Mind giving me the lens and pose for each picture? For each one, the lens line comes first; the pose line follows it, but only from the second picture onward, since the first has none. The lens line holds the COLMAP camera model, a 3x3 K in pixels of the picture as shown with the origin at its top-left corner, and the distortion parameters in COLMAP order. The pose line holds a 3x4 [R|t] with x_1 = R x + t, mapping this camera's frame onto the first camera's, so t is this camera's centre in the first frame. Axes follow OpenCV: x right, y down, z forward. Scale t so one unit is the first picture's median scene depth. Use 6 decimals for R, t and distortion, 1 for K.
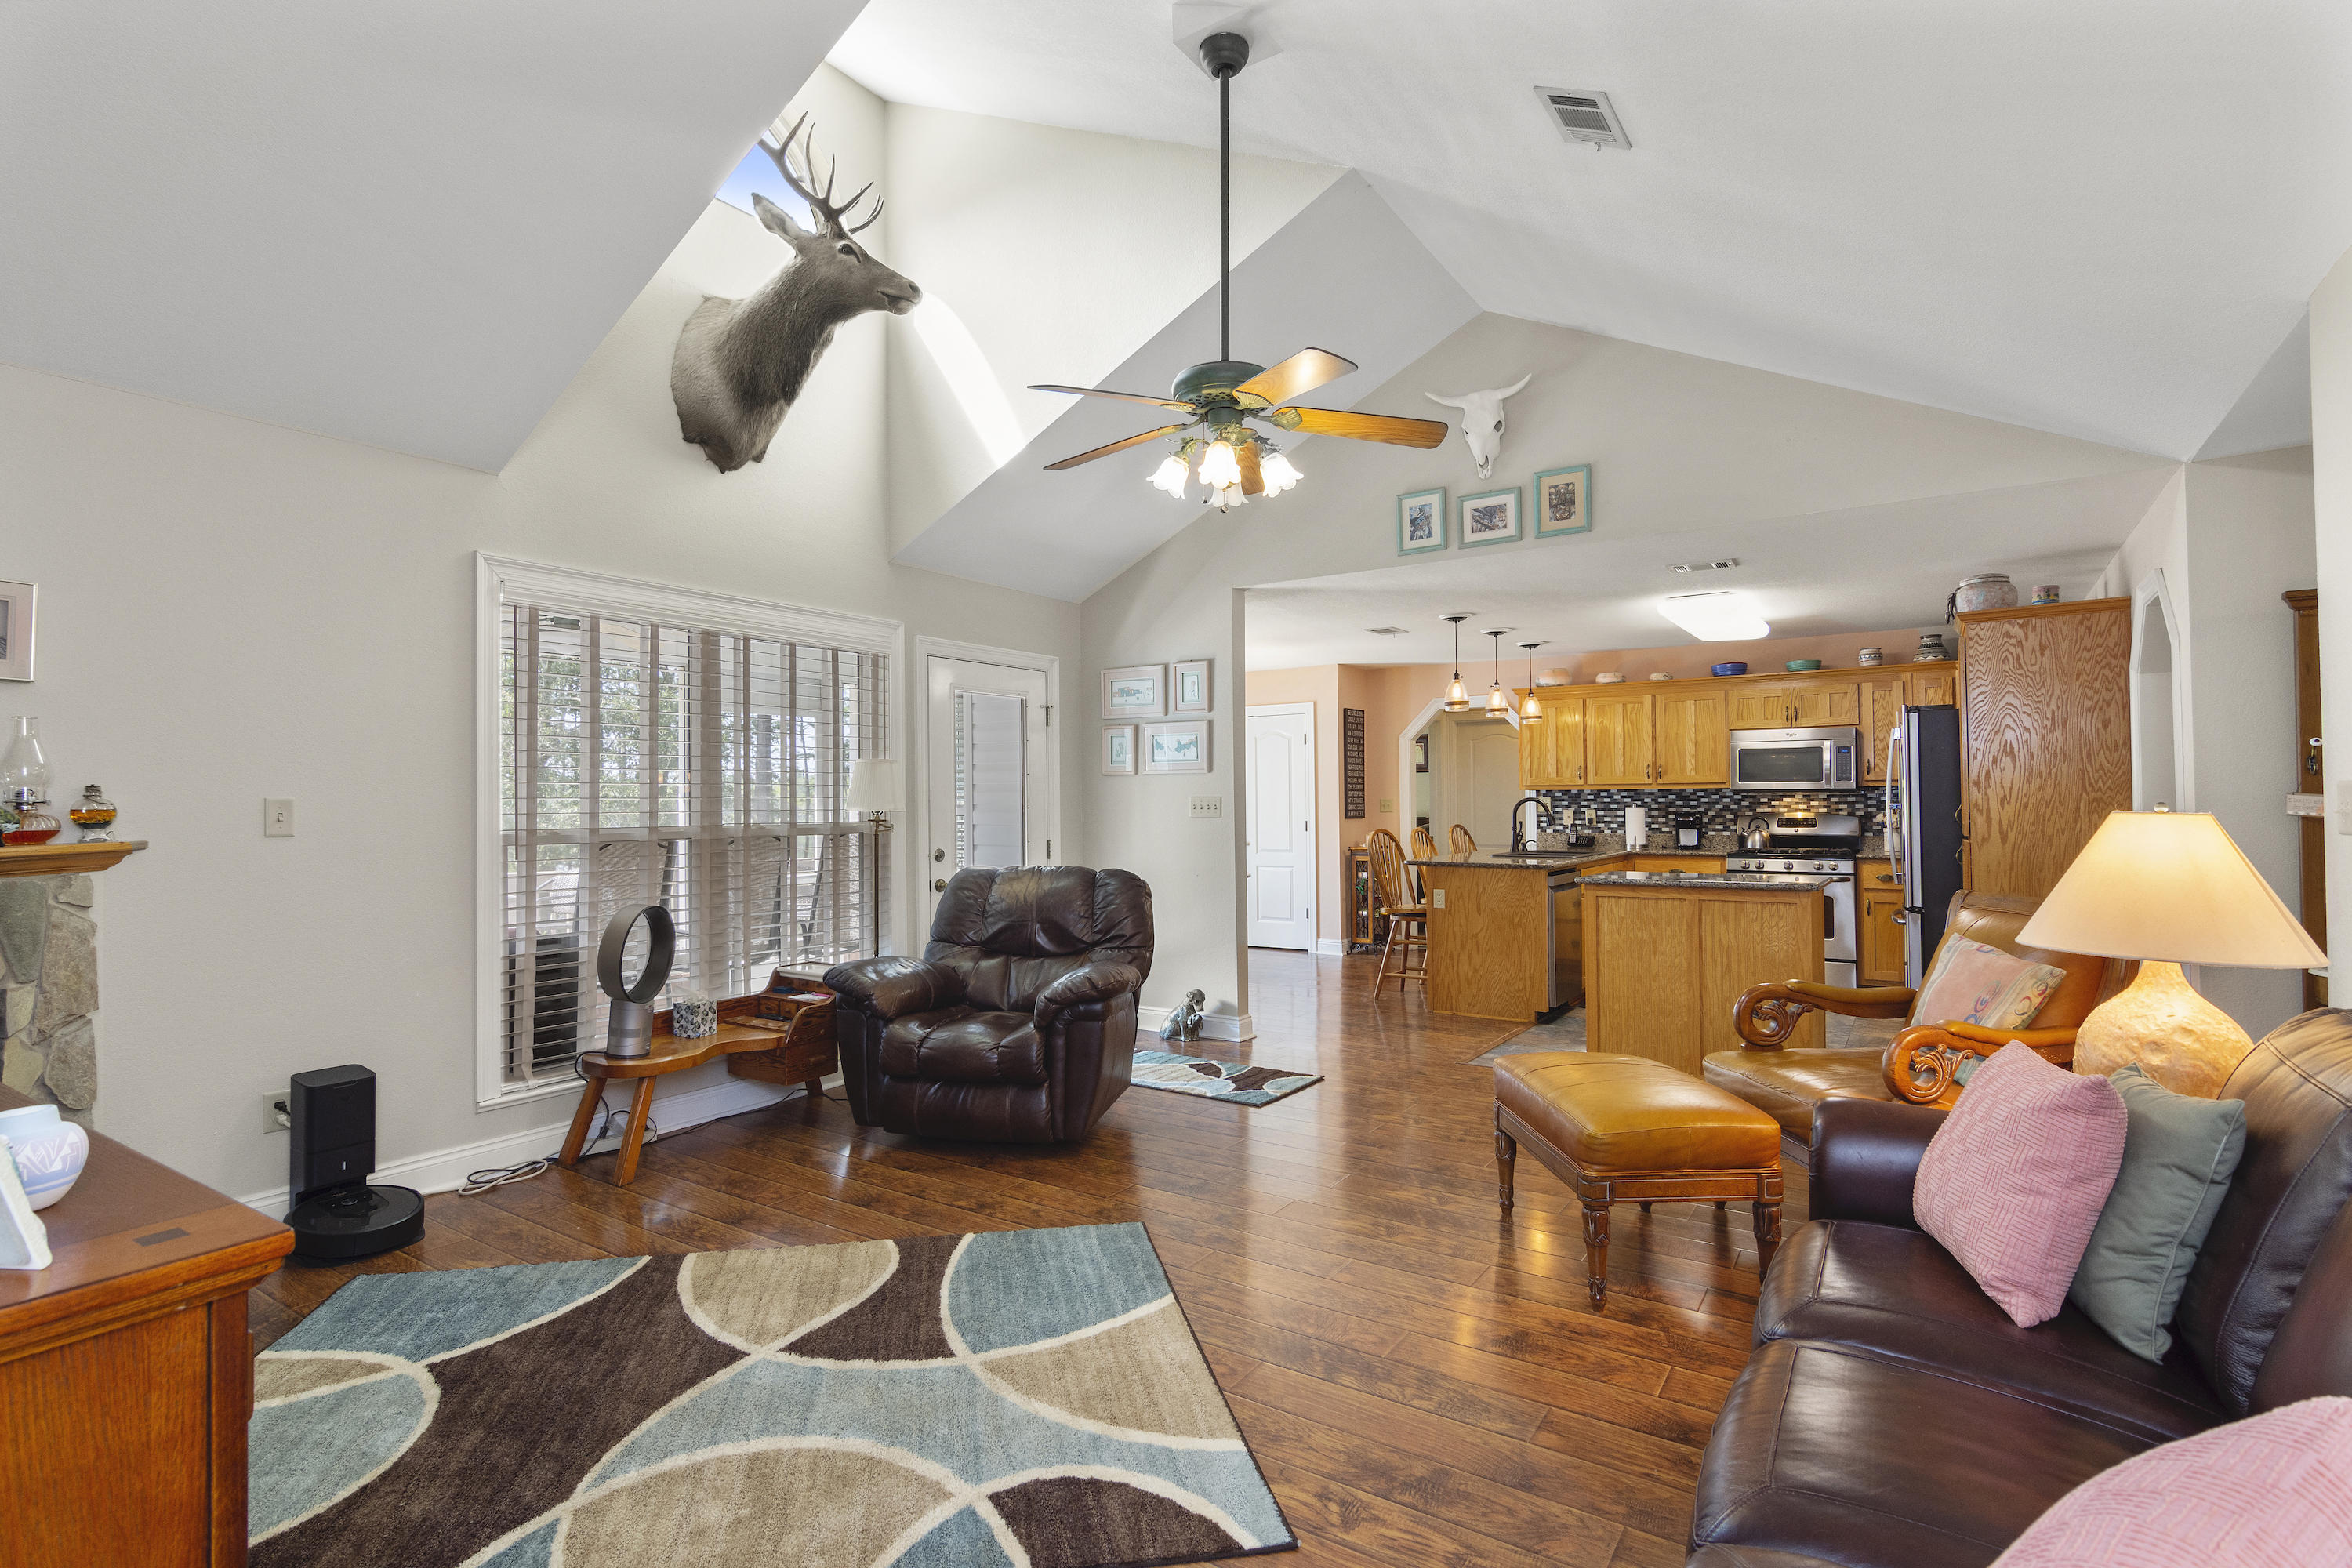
lens RADIAL K [[1140.6, 0, 1168.9], [0, 1140.6, 790.4], [0, 0, 1]] dist [0.000262, 0.000911]
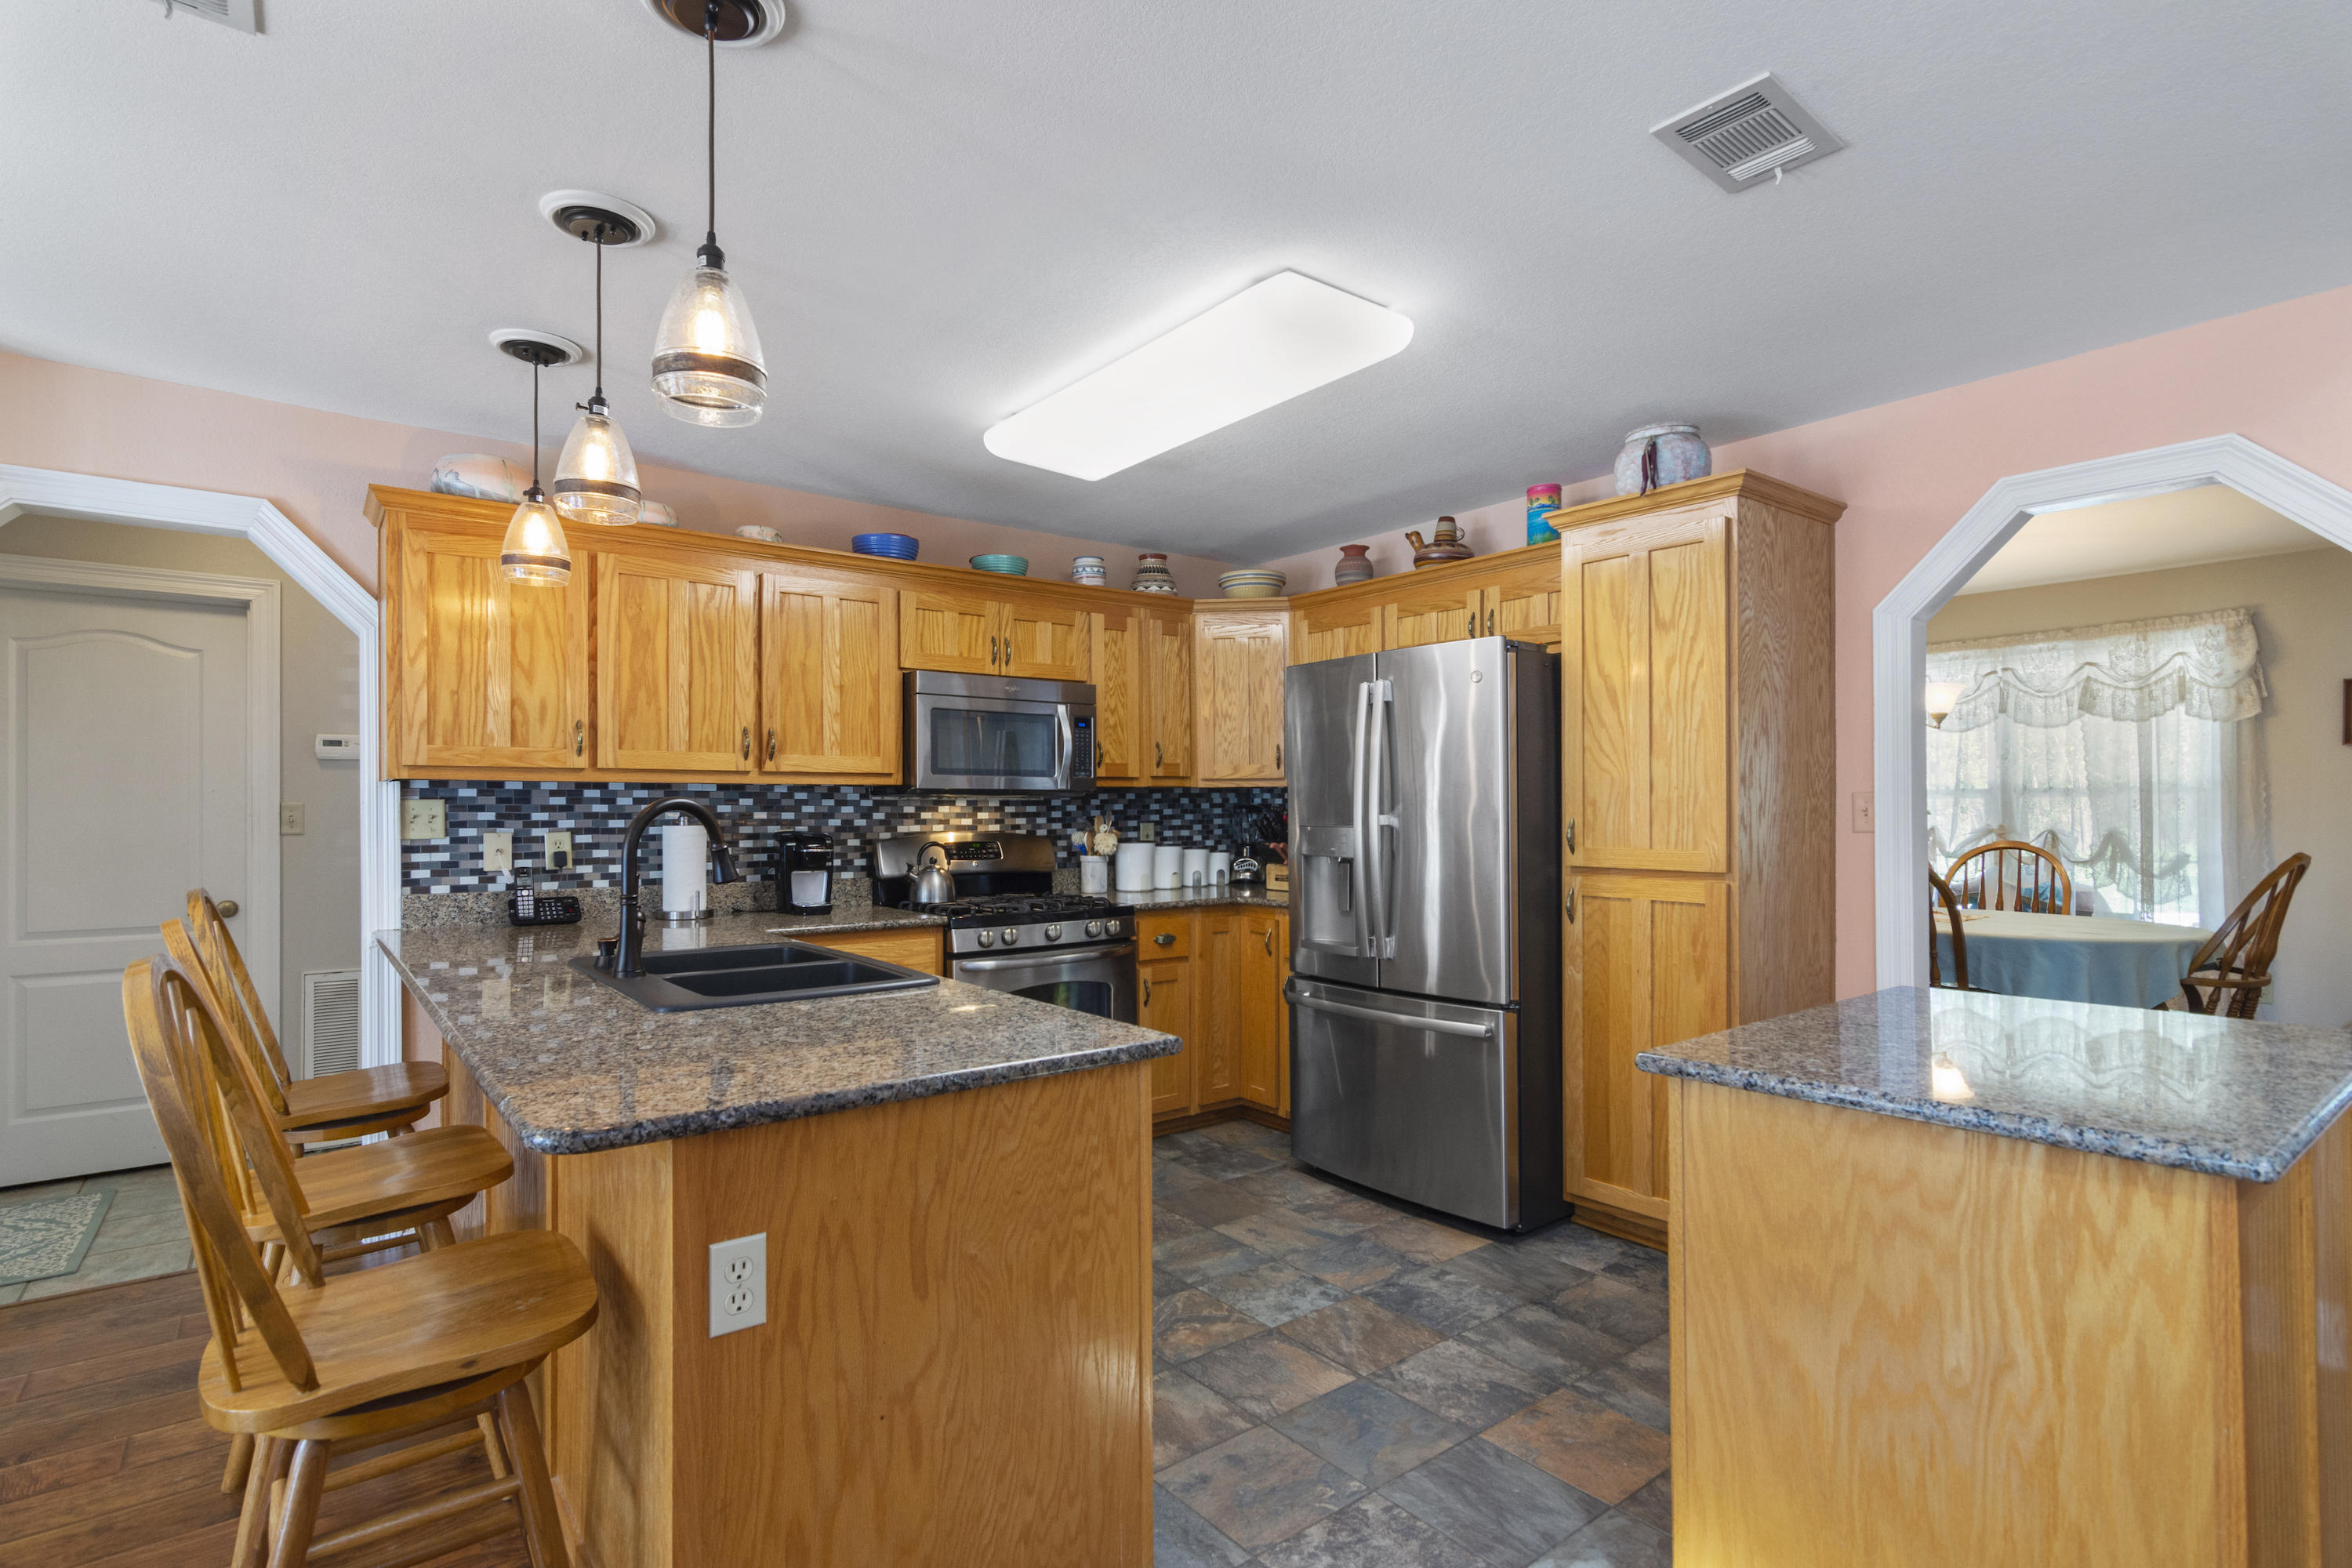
lens RADIAL K [[1133.7, 0, 1169.3], [0, 1133.7, 803.4], [0, 0, 1]] dist [0.000912, 0.000859]
pose [[0.310647, 0.009554, 0.950477, 0.056446], [-0.009355, 0.999932, -0.006993, 0.008190], [-0.950479, -0.006719, 0.310715, 0.727169]]
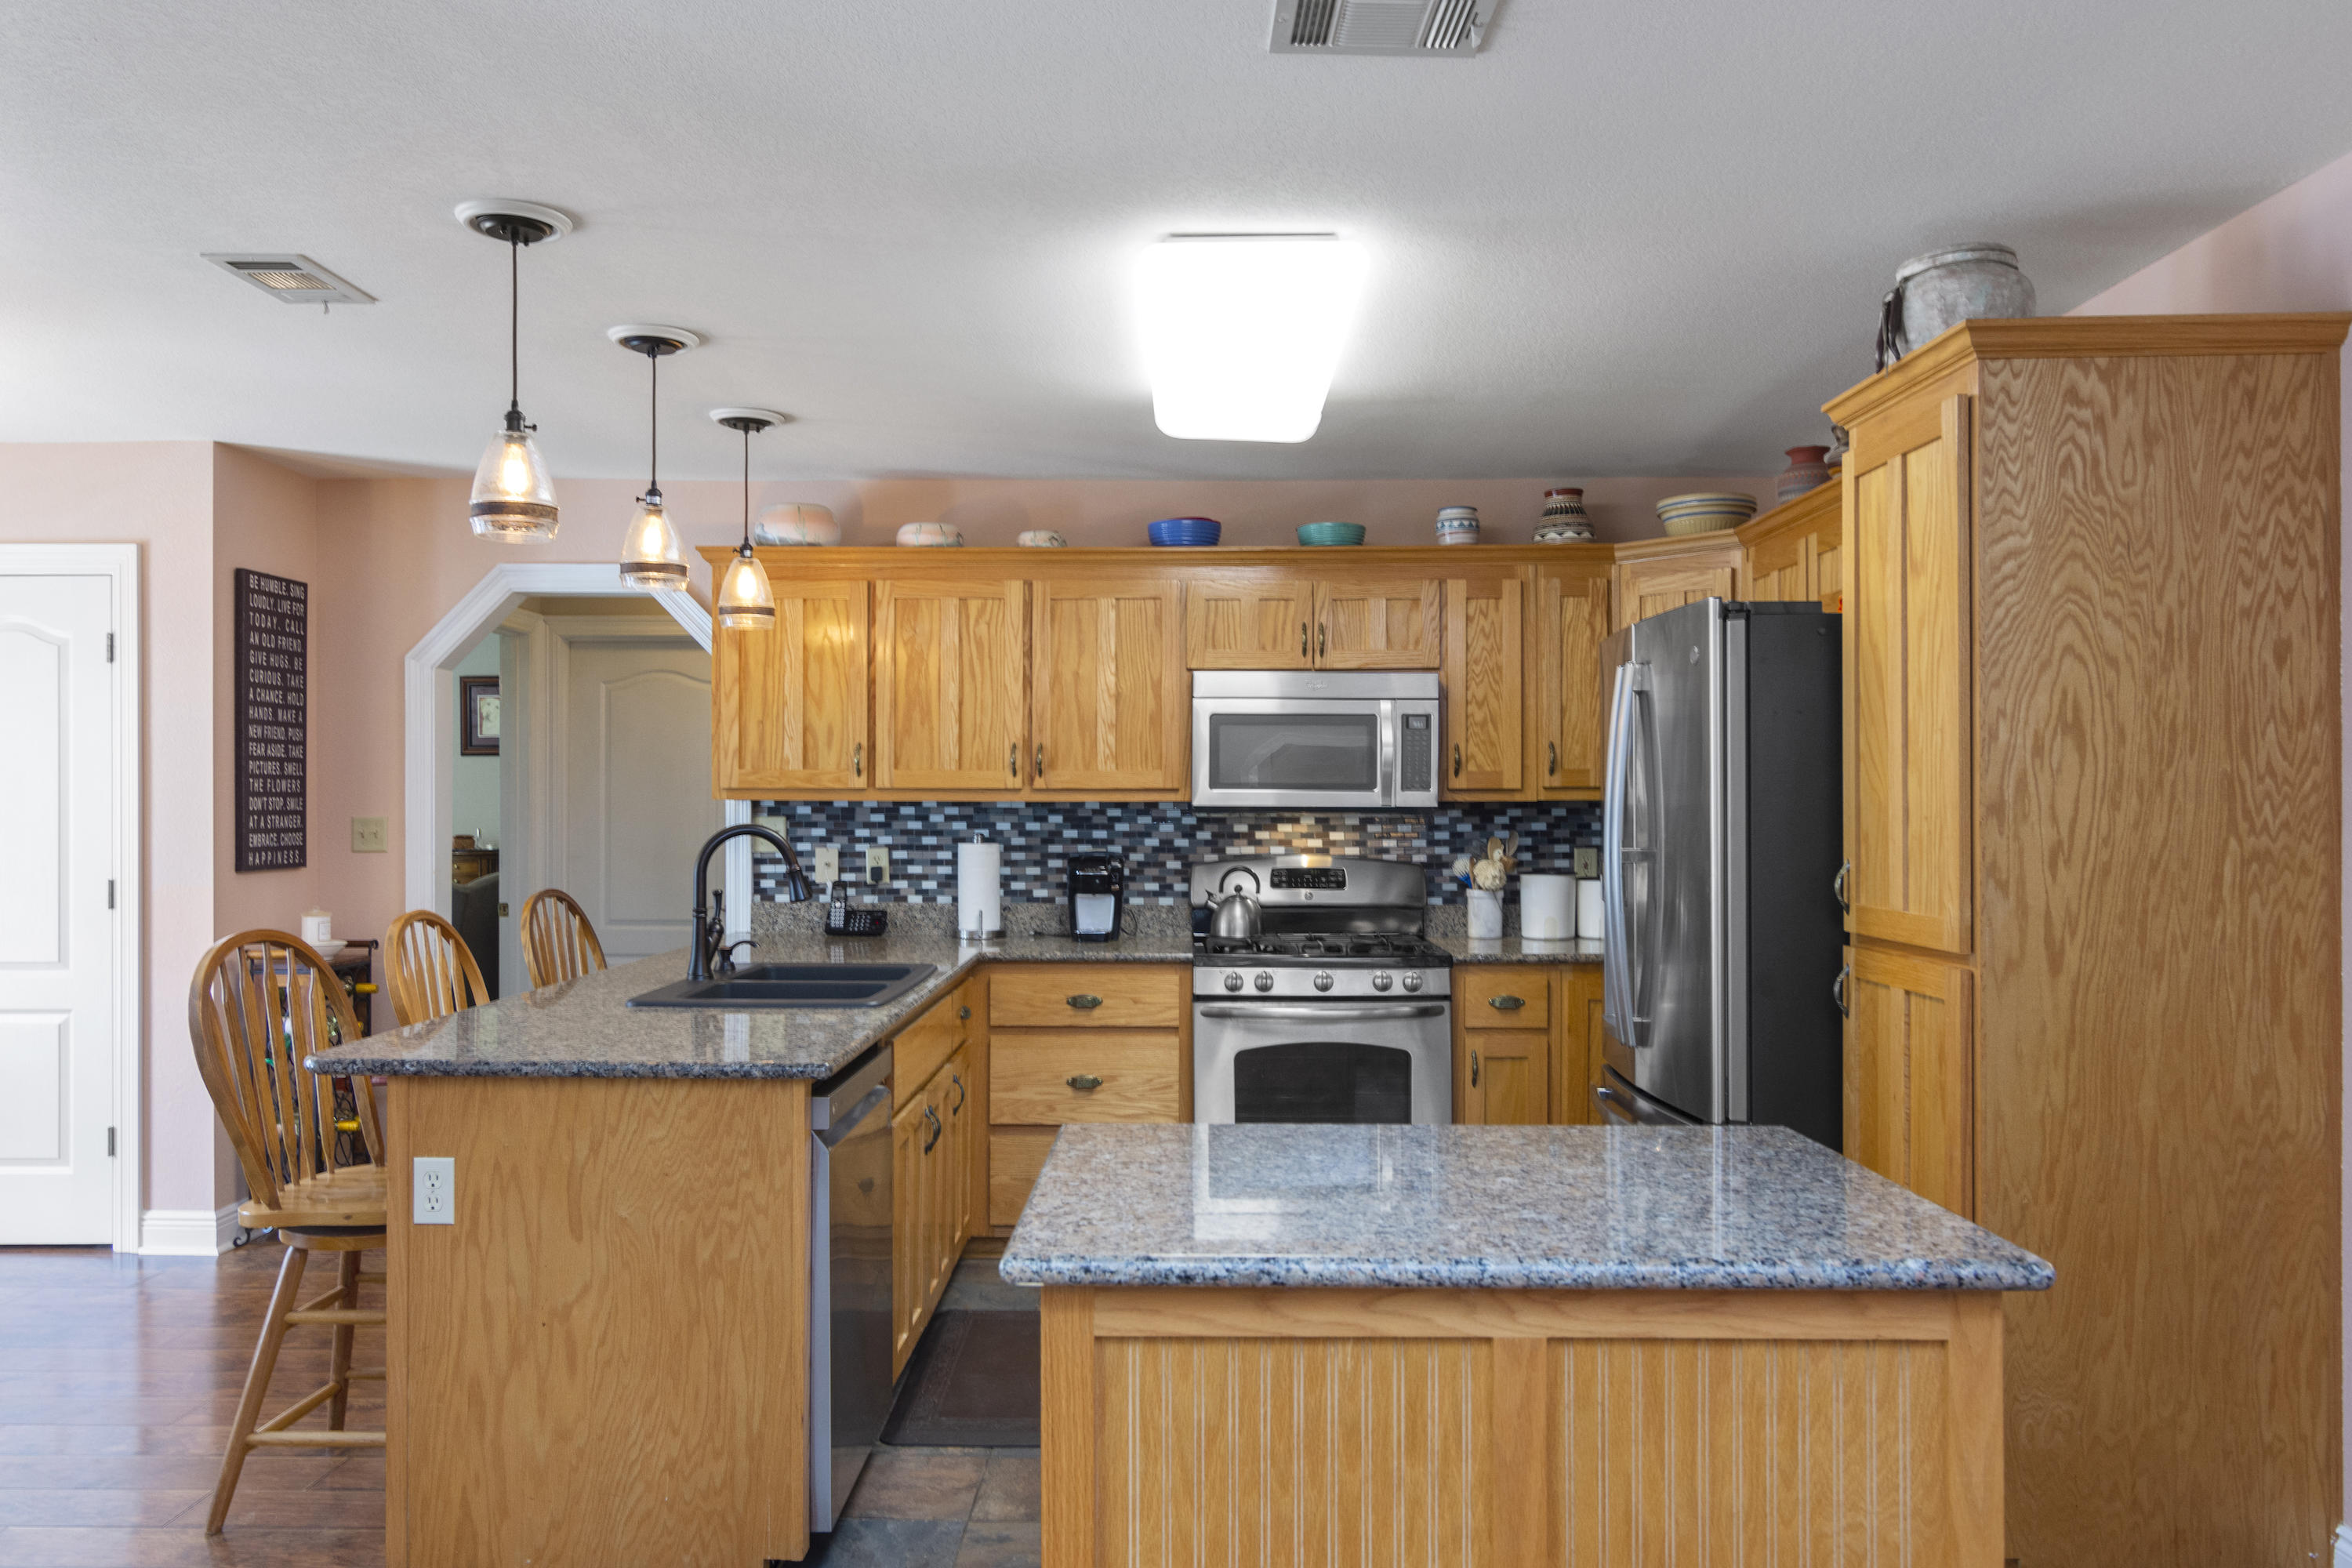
lens RADIAL K [[1613.6, 0, 1166.5], [0, 1613.6, 802.9], [0, 0, 1]] dist [0.003905, 0.001463]
pose [[0.836992, 0.009093, 0.547139, 0.142367], [-0.013557, 0.999900, 0.004122, -0.004068], [-0.547046, -0.010868, 0.837032, 0.477197]]
